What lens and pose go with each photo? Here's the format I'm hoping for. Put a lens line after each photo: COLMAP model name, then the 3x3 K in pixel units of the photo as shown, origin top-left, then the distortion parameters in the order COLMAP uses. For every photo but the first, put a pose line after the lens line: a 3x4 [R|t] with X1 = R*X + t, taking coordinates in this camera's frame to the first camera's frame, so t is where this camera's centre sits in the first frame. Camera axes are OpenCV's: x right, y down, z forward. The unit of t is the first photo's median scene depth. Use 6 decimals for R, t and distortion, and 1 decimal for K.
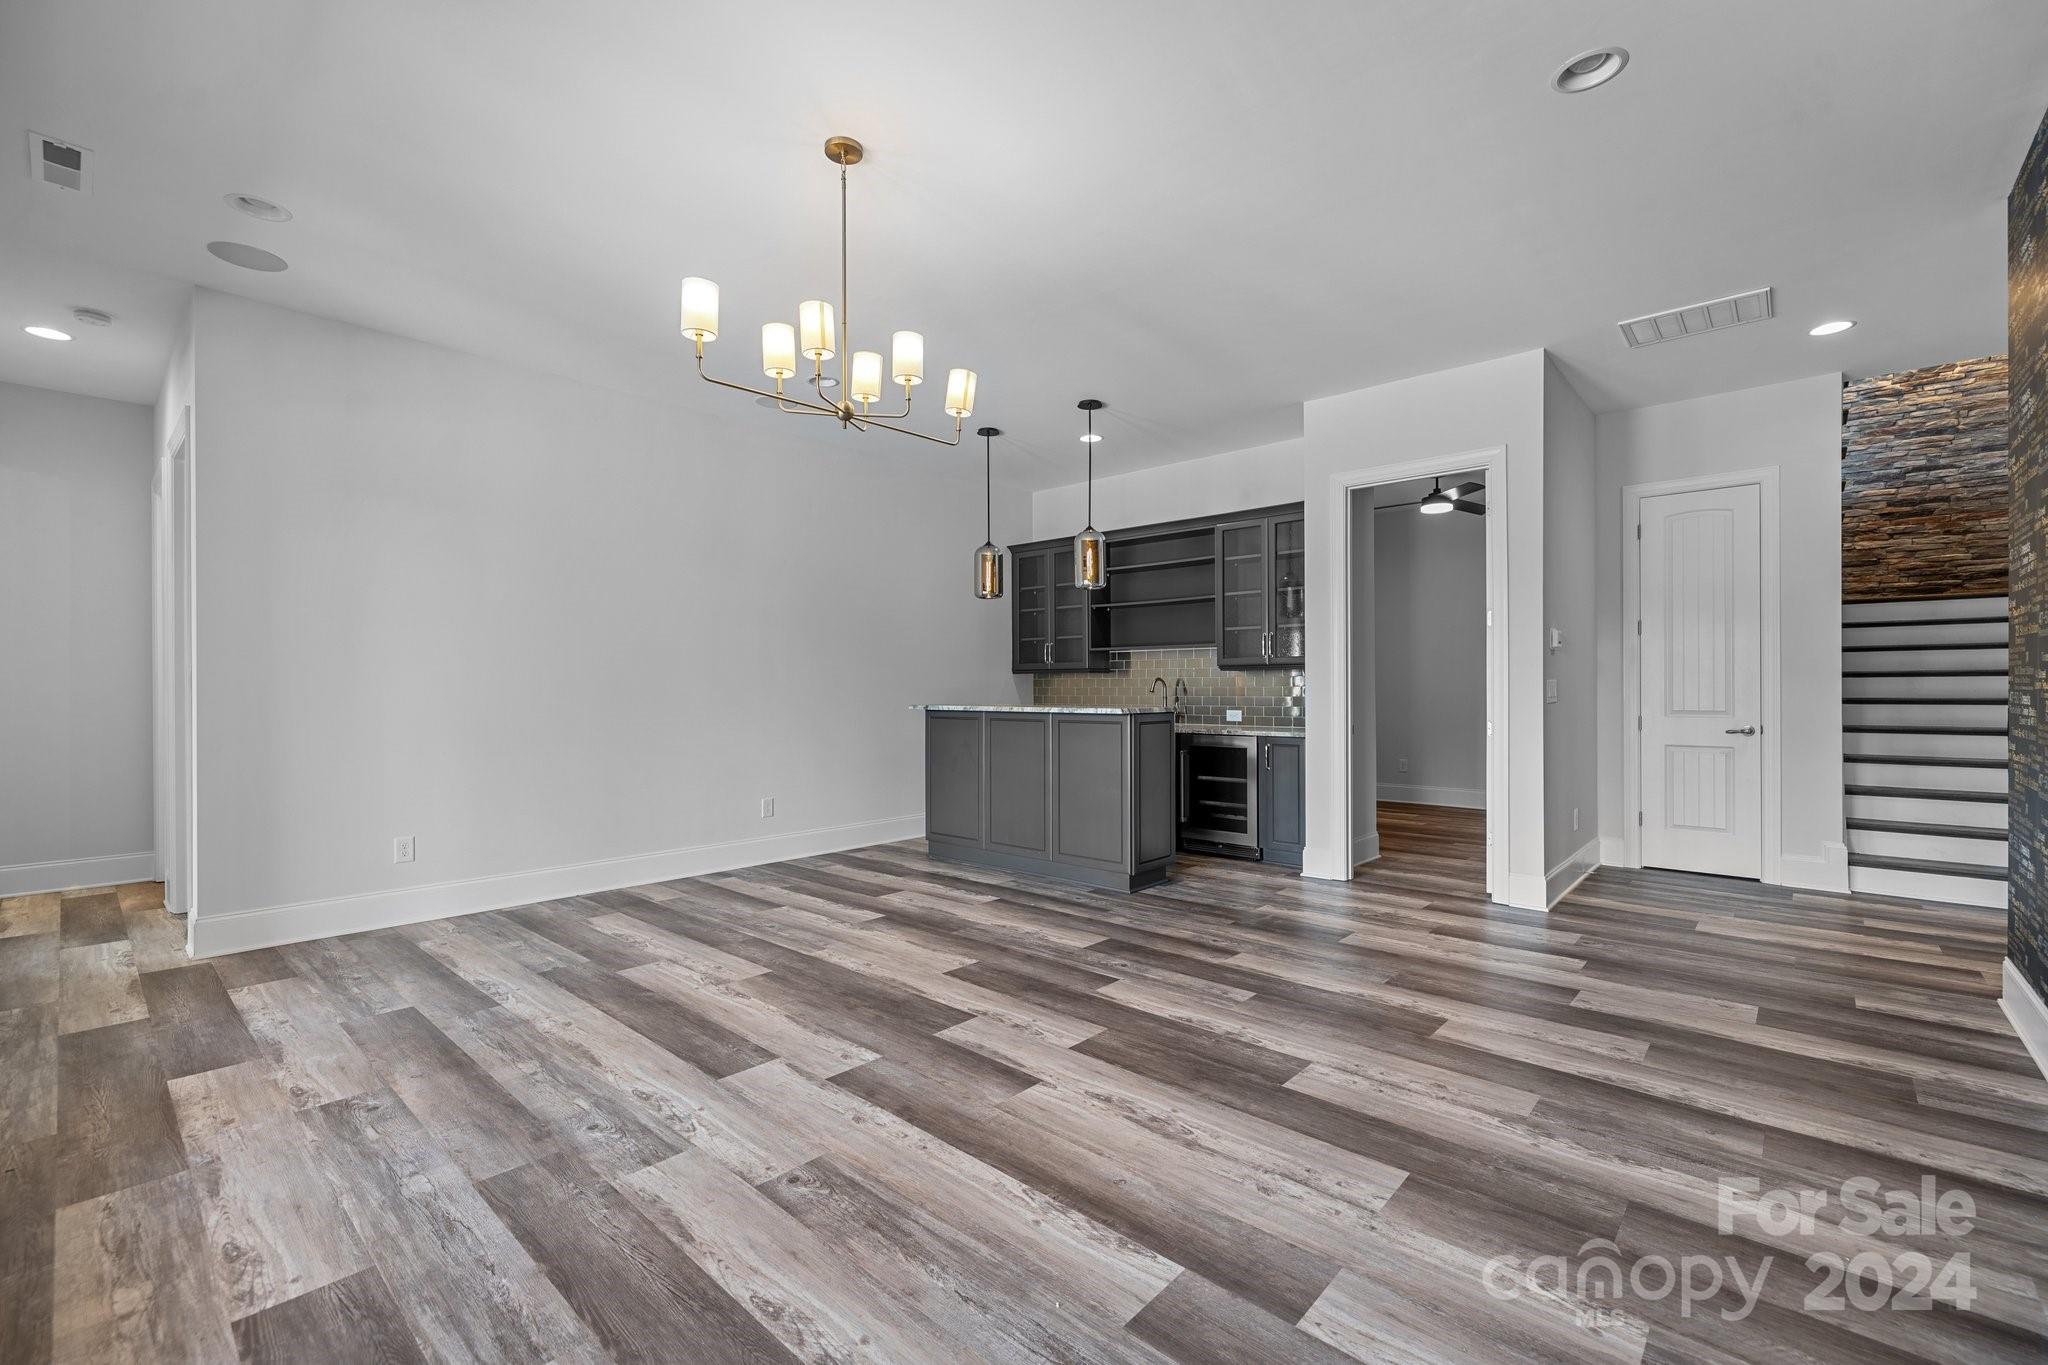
lens RADIAL K [[864.1, 0, 1020.8], [0, 864.1, 689.2], [0, 0, 1]] dist [0.000243, 0.001032]
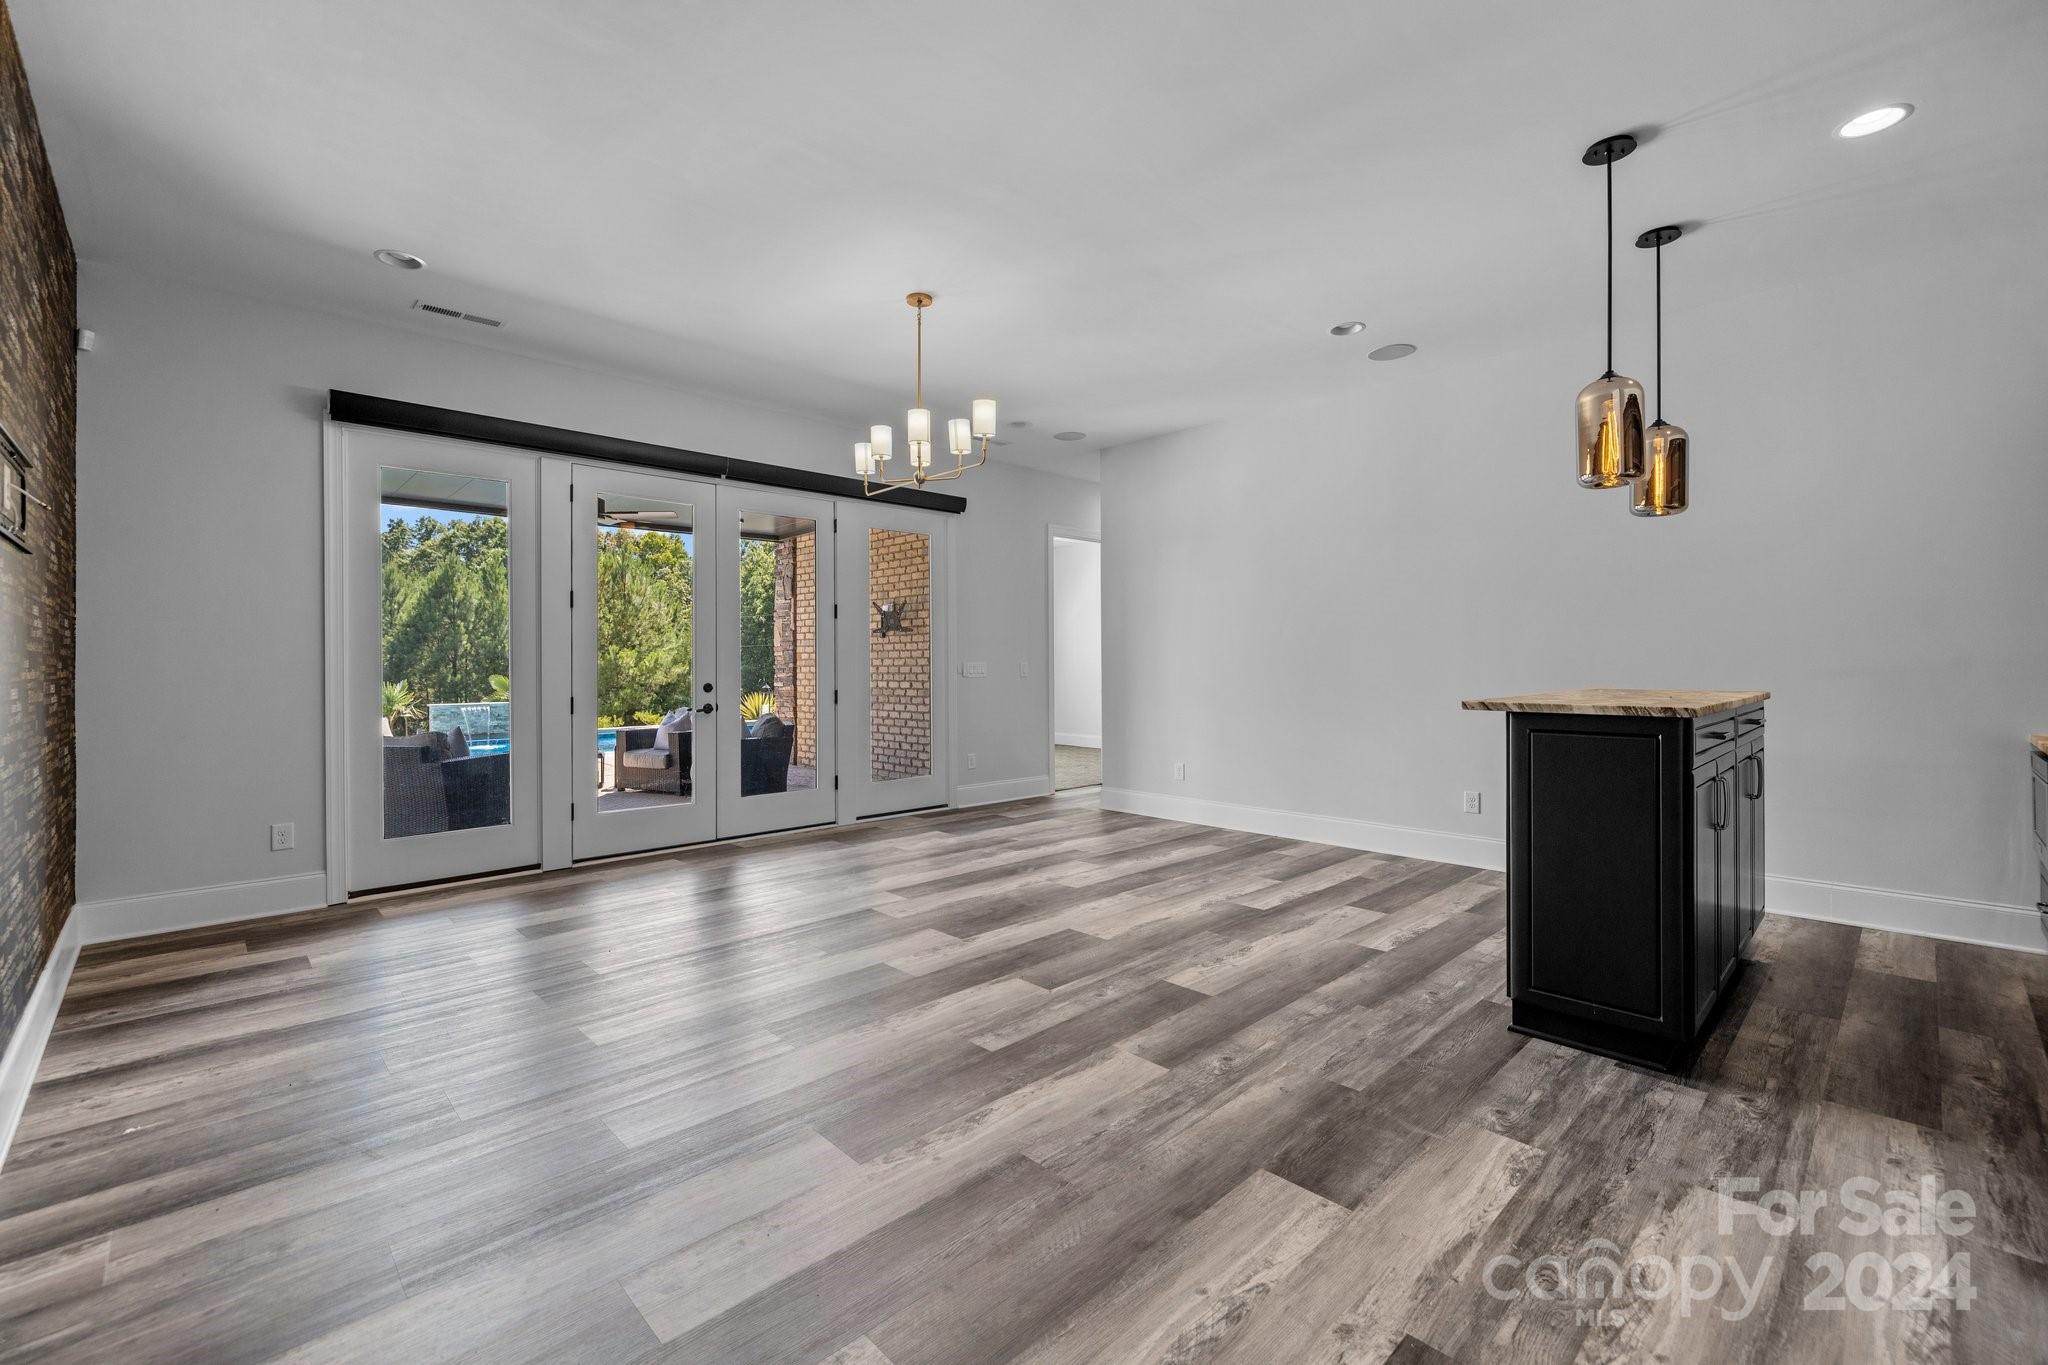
lens RADIAL K [[864.1, 0, 1014.6], [0, 864.1, 630.7], [0, 0, 1]] dist [0.000243, 0.001032]
pose [[-0.064124, -0.034560, -0.997343, 1.039202], [0.001795, 0.999395, -0.034747, -0.007089], [0.997940, -0.004019, -0.064023, 1.034146]]
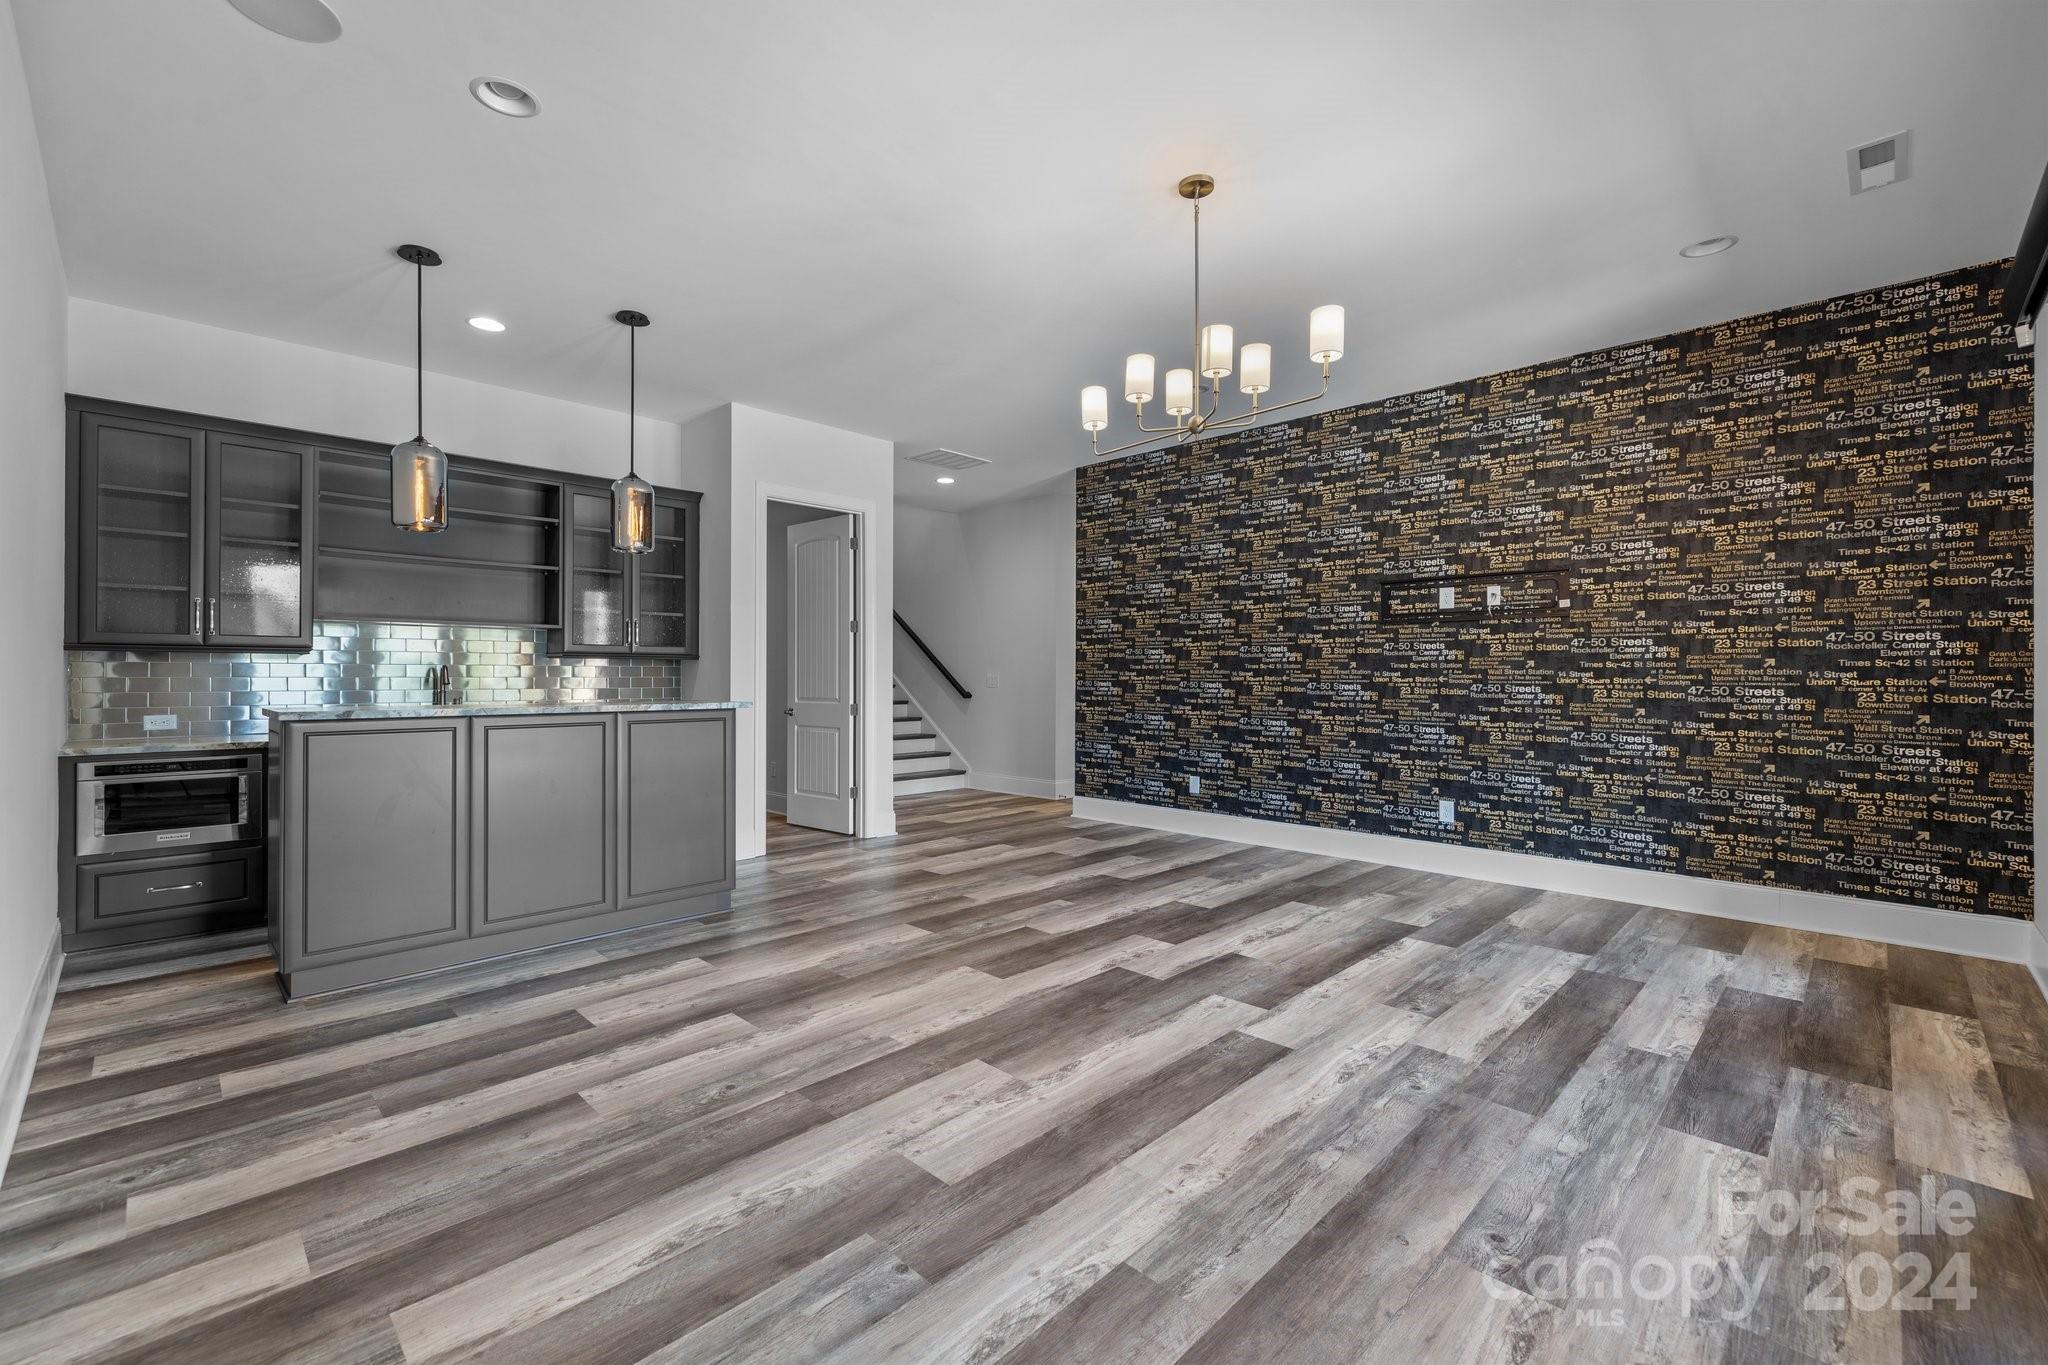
lens RADIAL K [[864.1, 0, 1002.9], [0, 864.1, 670.9], [0, 0, 1]] dist [0.000243, 0.001032]
pose [[0.054459, 0.009956, 0.998466, -1.076171], [0.001255, 0.999949, -0.010040, -0.000294], [-0.998515, 0.001800, 0.054444, 0.977477]]
